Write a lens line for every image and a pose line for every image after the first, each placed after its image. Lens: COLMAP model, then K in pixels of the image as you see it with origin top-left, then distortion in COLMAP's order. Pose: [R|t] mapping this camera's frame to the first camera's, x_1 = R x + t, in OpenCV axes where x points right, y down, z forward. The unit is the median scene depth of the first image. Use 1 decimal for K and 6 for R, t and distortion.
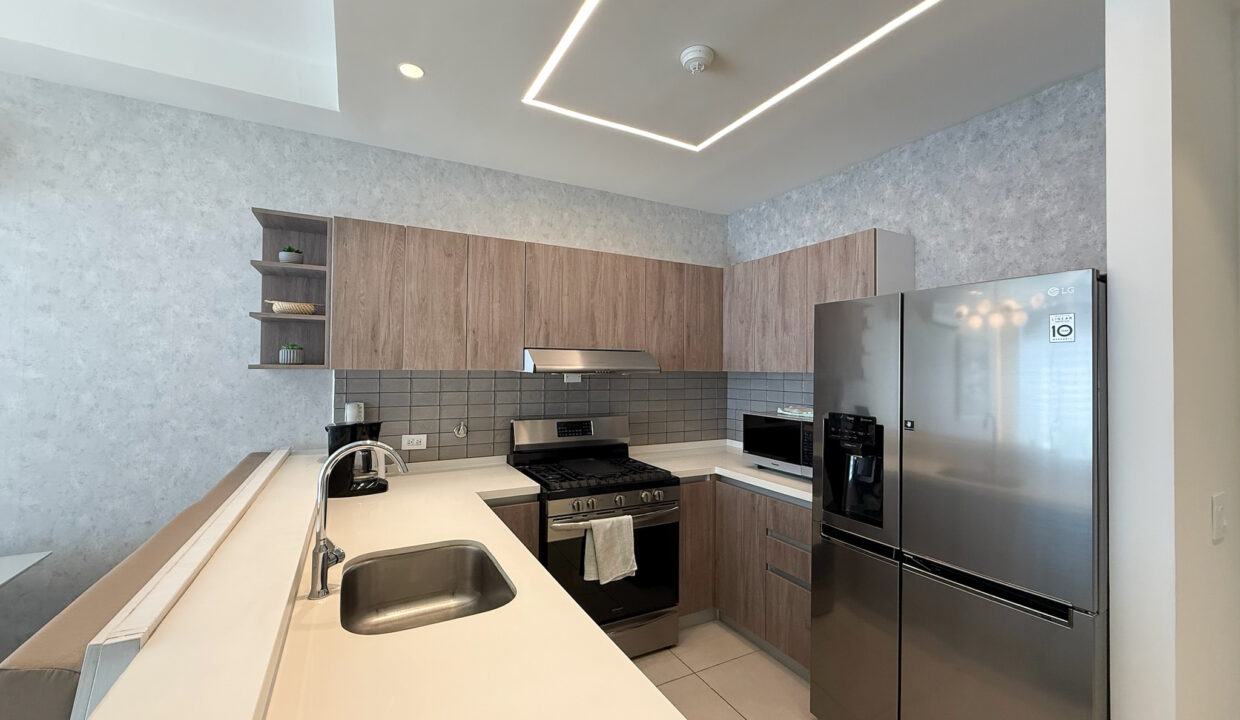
lens RADIAL K [[491.9, 0, 620.6], [0, 491.9, 359.9], [0, 0, 1]] dist [0.000942, -0.000035]
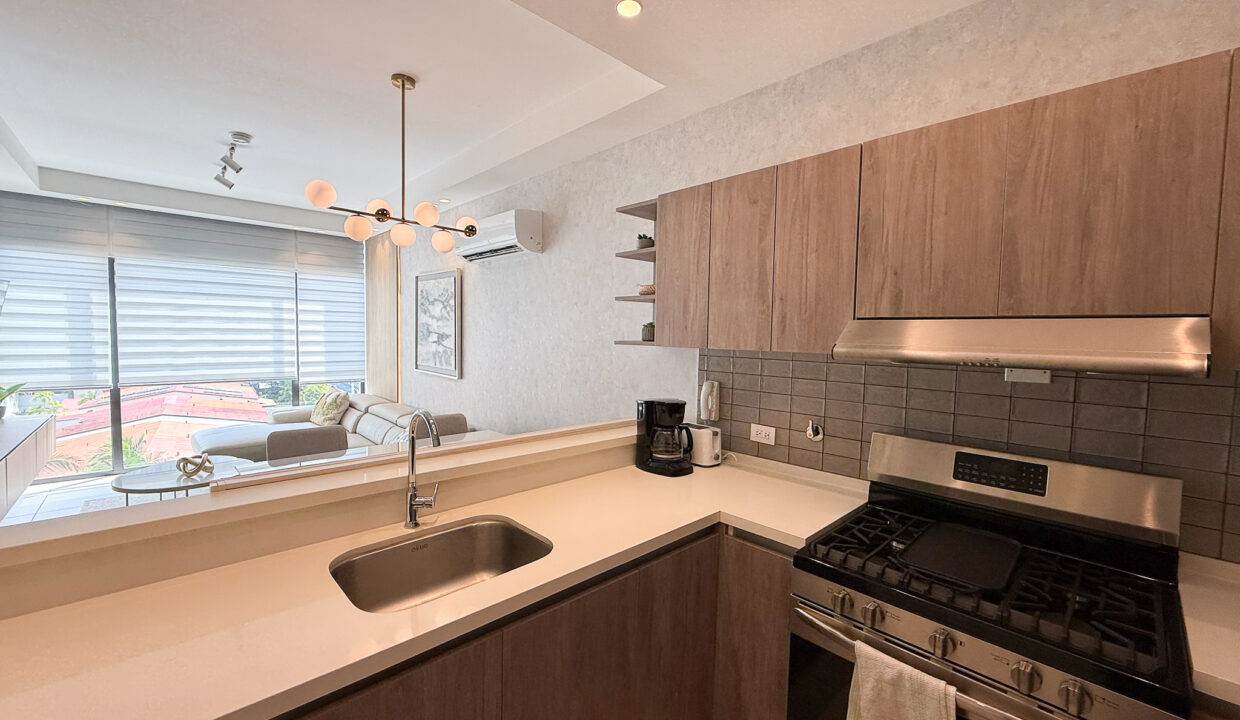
lens RADIAL K [[491.9, 0, 619.6], [0, 491.9, 359.4], [0, 0, 1]] dist [0.000942, -0.000035]
pose [[0.257410, 0.048167, -0.965101, 0.361068], [0.000507, 0.998750, 0.049982, -0.004298], [0.966302, -0.013355, 0.257064, 0.601548]]
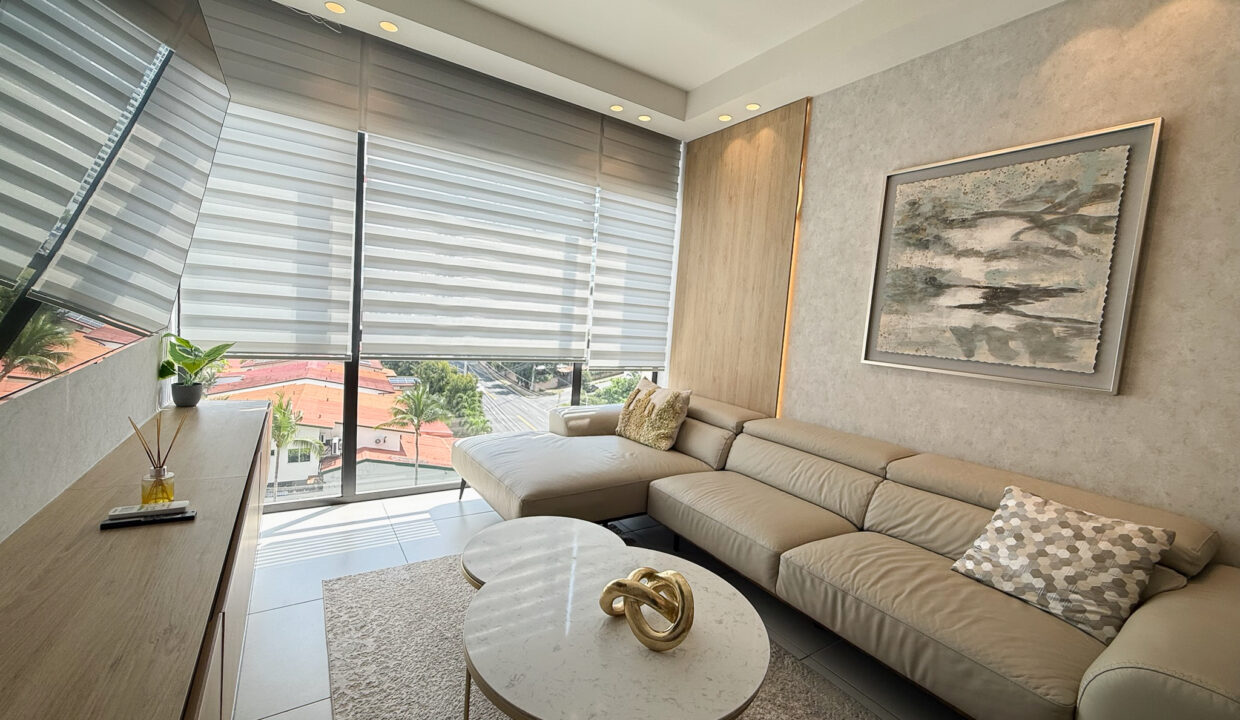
lens RADIAL K [[491.9, 0, 622.4], [0, 491.9, 358.4], [0, 0, 1]] dist [0.000942, -0.000035]
pose [[0.085015, 0.075108, -0.993545, -0.880953], [-0.052573, 0.996104, 0.070803, 0.090756], [0.994992, 0.046215, 0.088633, -0.338799]]
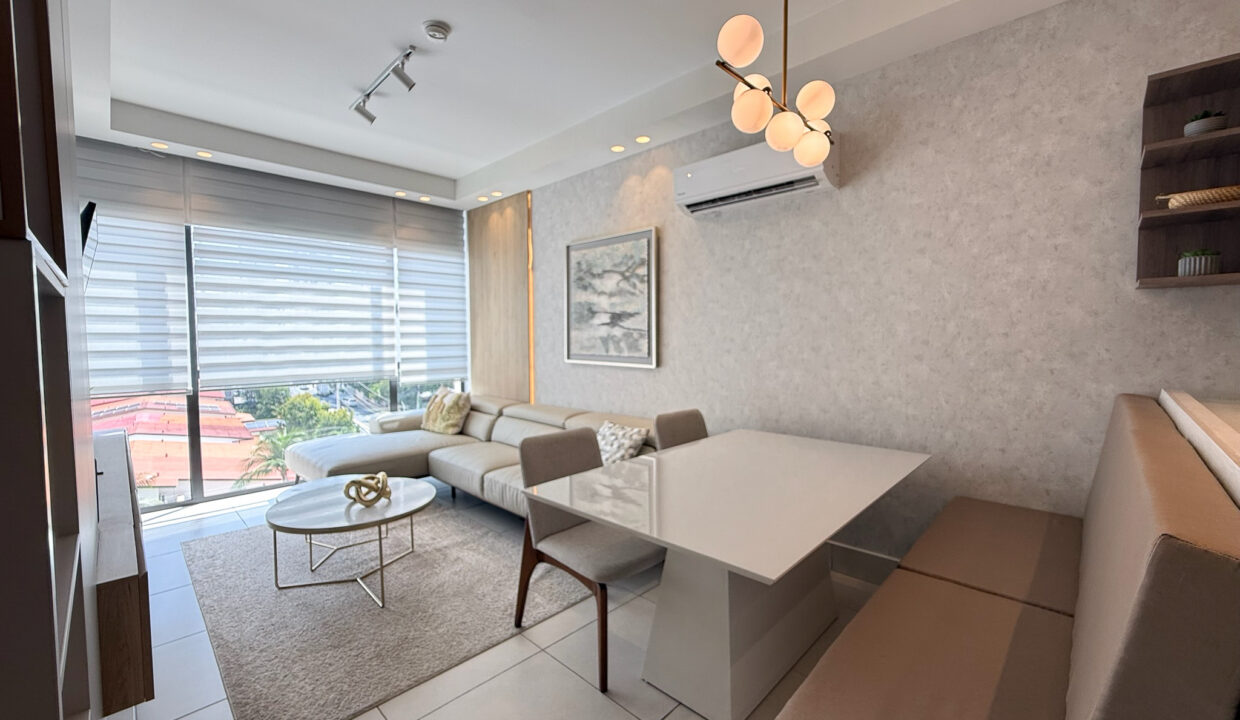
lens RADIAL K [[491.9, 0, 621.6], [0, 491.9, 358.3], [0, 0, 1]] dist [0.000942, -0.000035]
pose [[0.298220, 0.031137, -0.953989, -0.208724], [0.025736, 0.998842, 0.040646, 0.072432], [0.954150, -0.036673, 0.297074, -0.036987]]
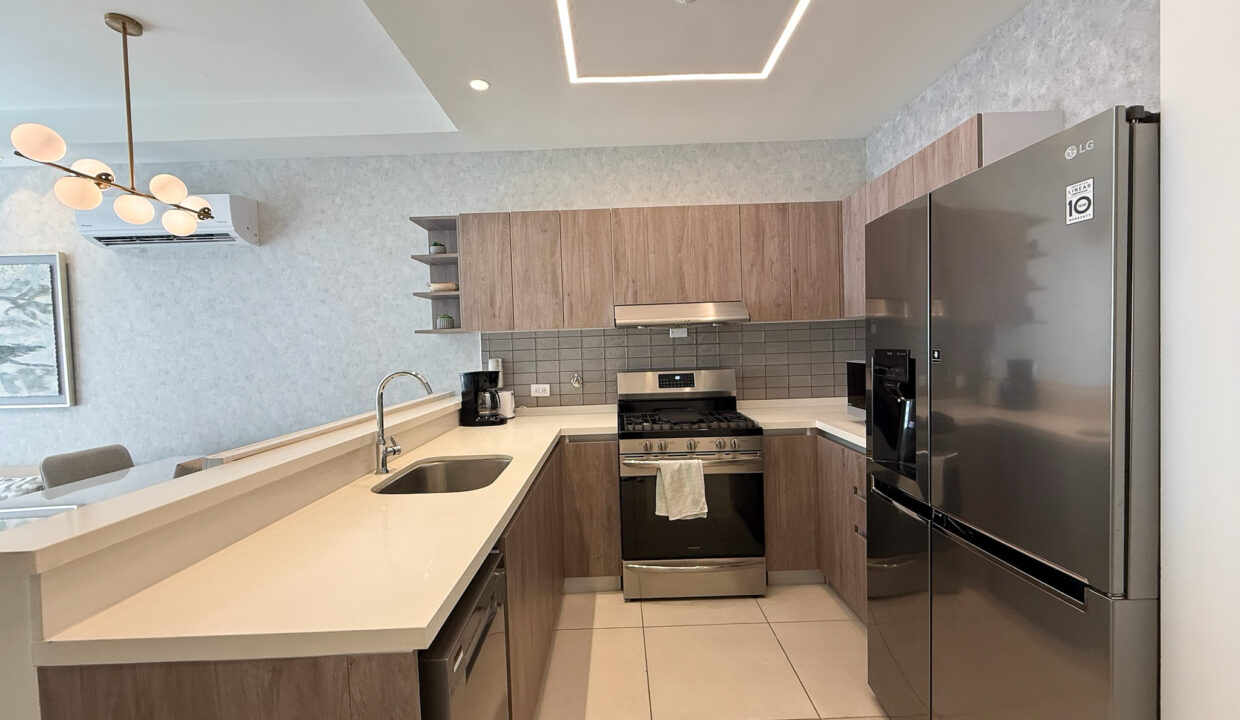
lens RADIAL K [[491.9, 0, 619.6], [0, 491.9, 360.0], [0, 0, 1]] dist [0.000942, -0.000035]
pose [[0.880597, -0.025076, -0.473203, 0.365879], [0.050750, 0.997846, 0.041563, 0.056743], [0.471141, -0.060616, 0.879973, 0.026828]]
